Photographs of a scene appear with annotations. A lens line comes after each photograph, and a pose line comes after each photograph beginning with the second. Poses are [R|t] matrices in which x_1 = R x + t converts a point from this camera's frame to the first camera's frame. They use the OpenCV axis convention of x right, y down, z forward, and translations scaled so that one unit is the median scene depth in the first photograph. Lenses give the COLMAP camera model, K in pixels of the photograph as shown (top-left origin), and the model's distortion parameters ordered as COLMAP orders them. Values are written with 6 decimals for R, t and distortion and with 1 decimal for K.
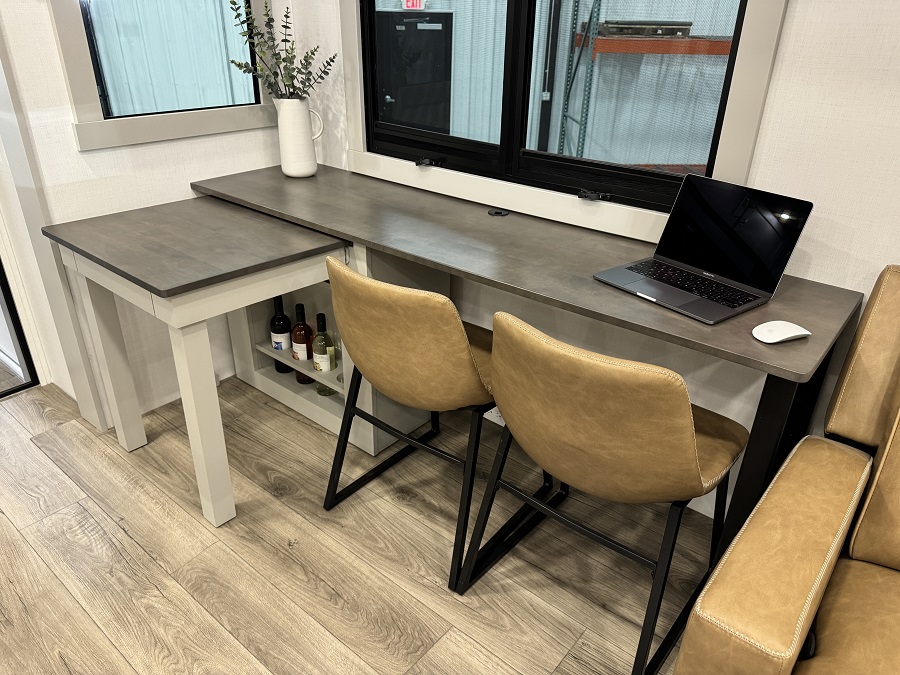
lens RADIAL K [[635.0, 0, 453.4], [0, 635.0, 343.5], [0, 0, 1]] dist [0.044729, -0.052087]
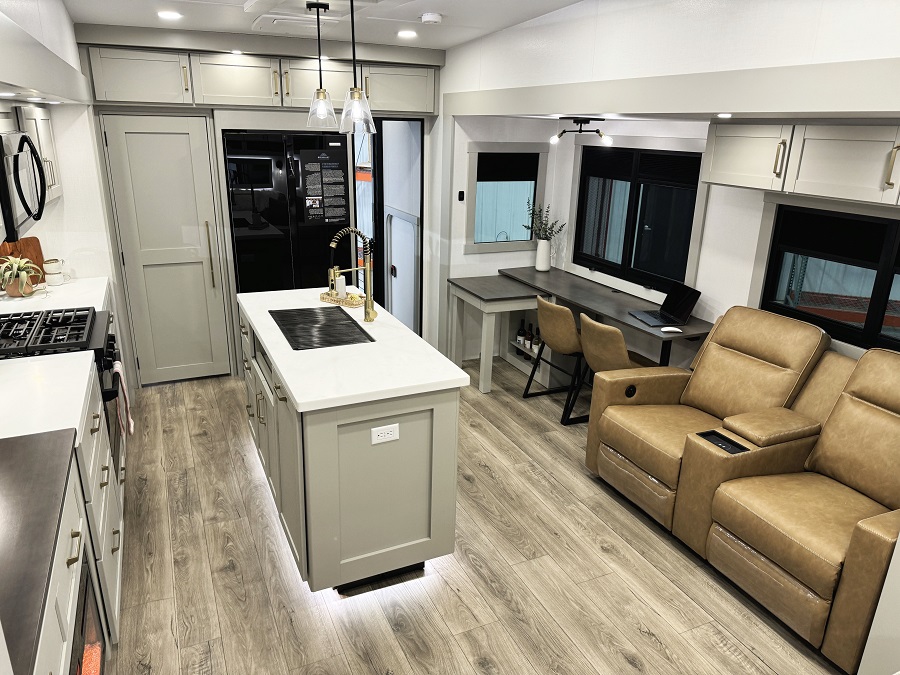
lens RADIAL K [[635.0, 0, 444.2], [0, 635.0, 346.0], [0, 0, 1]] dist [0.044729, -0.052087]
pose [[0.896973, 0.141943, -0.418678, 0.554066], [-0.206204, 0.972053, -0.112217, 0.417957], [0.391049, 0.186989, 0.901175, -1.453840]]
